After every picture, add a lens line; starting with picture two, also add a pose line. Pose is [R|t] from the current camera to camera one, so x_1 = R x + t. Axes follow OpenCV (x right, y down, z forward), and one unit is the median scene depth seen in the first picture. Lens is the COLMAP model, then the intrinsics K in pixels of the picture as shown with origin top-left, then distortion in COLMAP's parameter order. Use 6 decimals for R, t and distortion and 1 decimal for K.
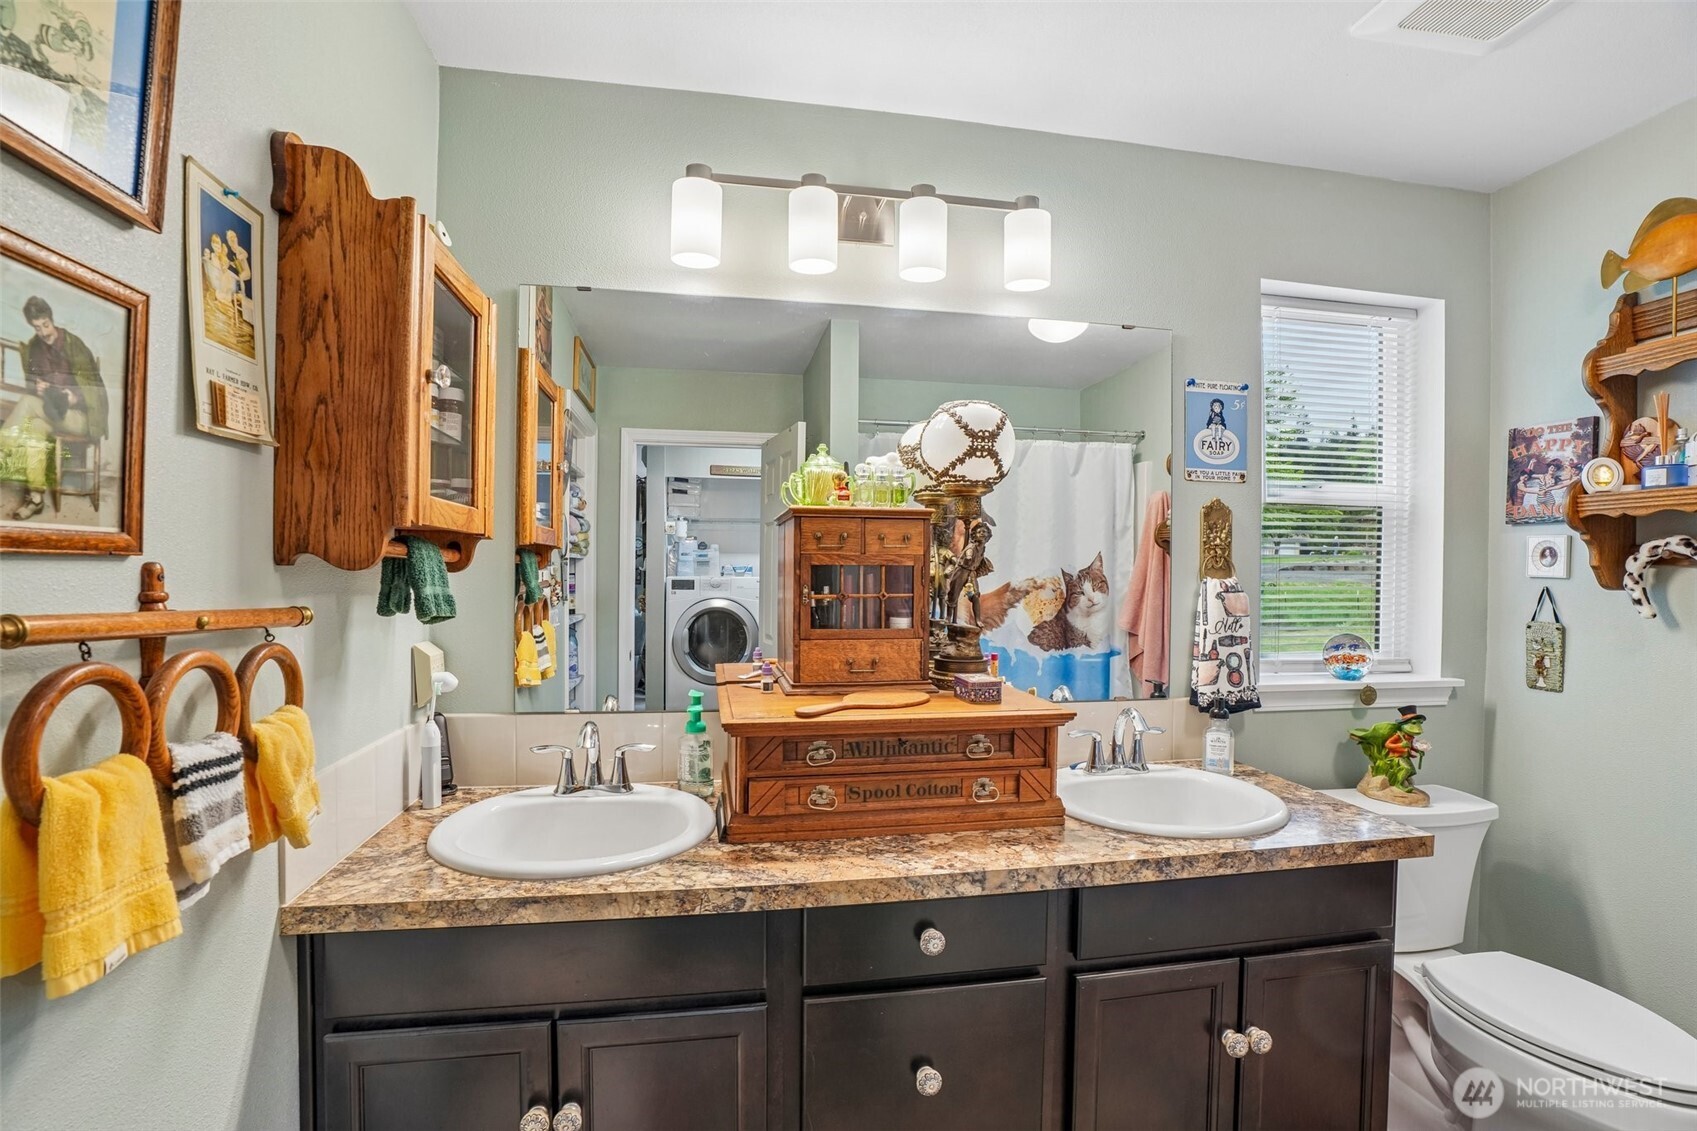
lens RADIAL K [[779.7, 0, 847.2], [0, 779.7, 565.3], [0, 0, 1]] dist [-0.065186, 0.022591]
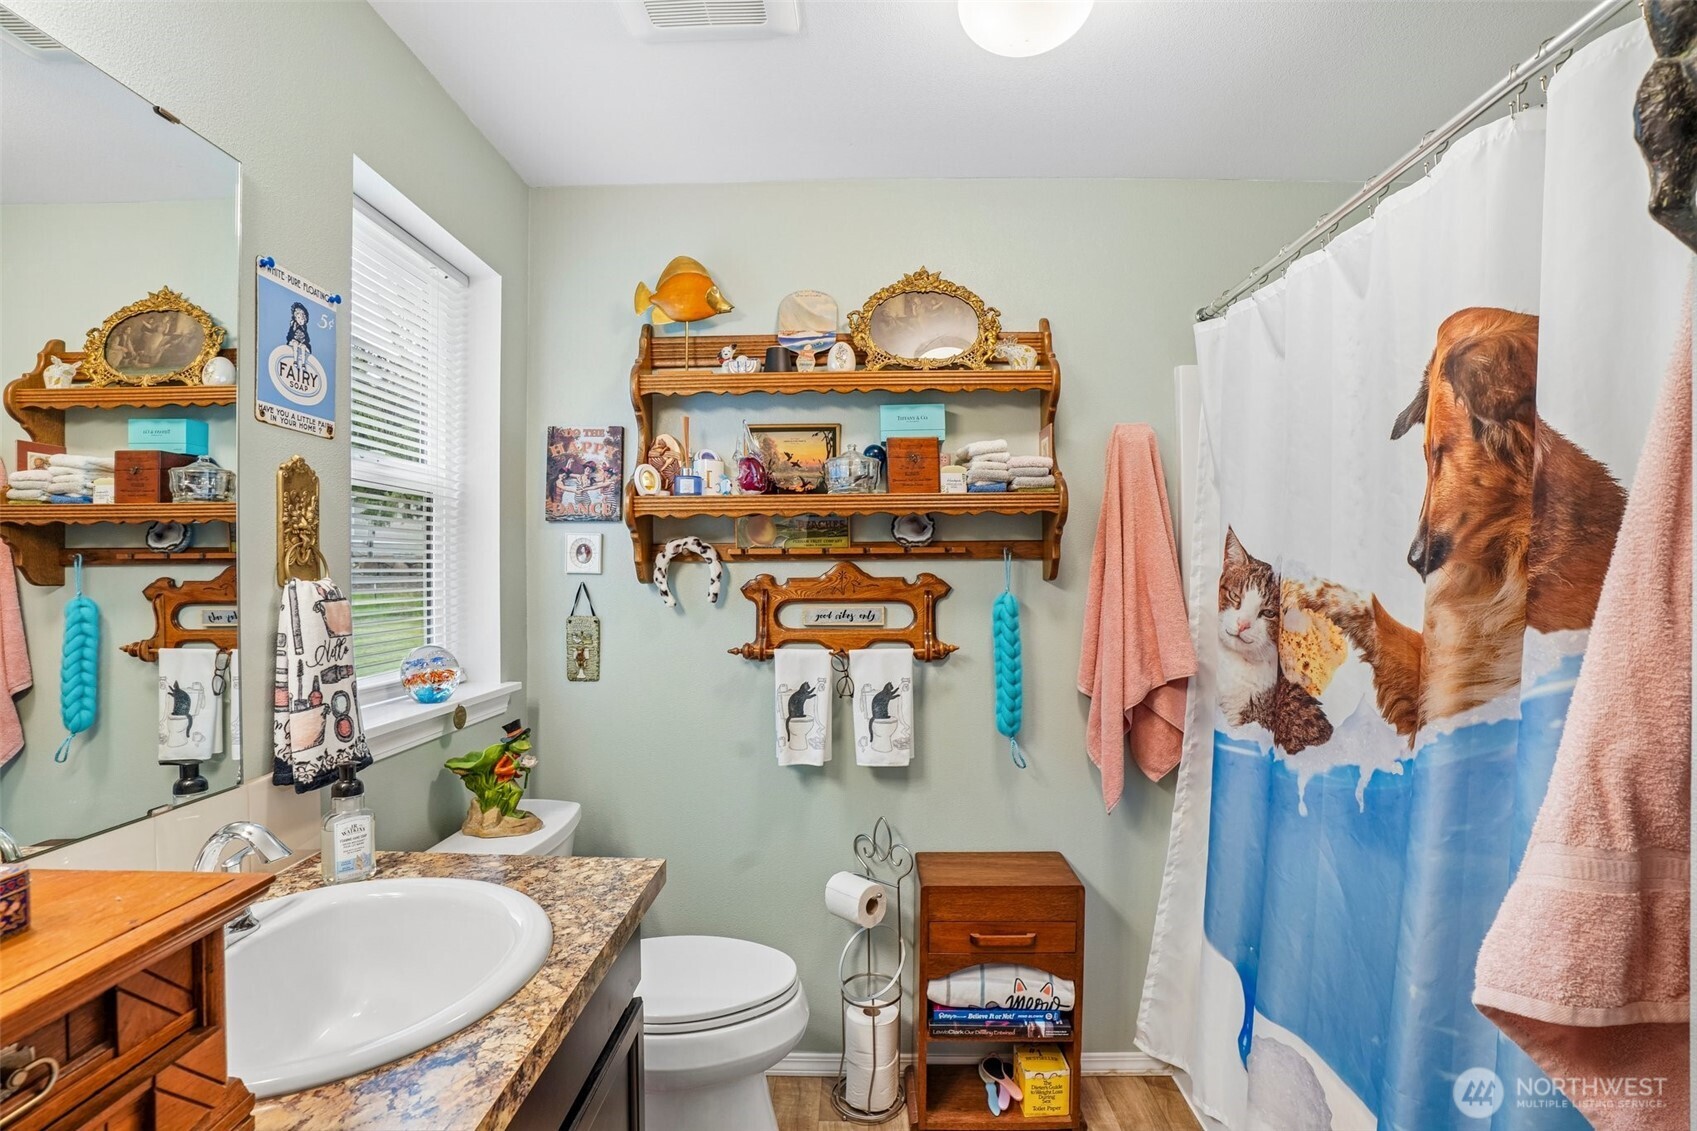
lens RADIAL K [[779.7, 0, 852.0], [0, 779.7, 572.5], [0, 0, 1]] dist [-0.065186, 0.022591]
pose [[0.196377, -0.010170, 0.980476, -0.054600], [0.002223, 0.999948, 0.009927, 0.005326], [-0.980526, 0.000230, 0.196390, 0.429588]]
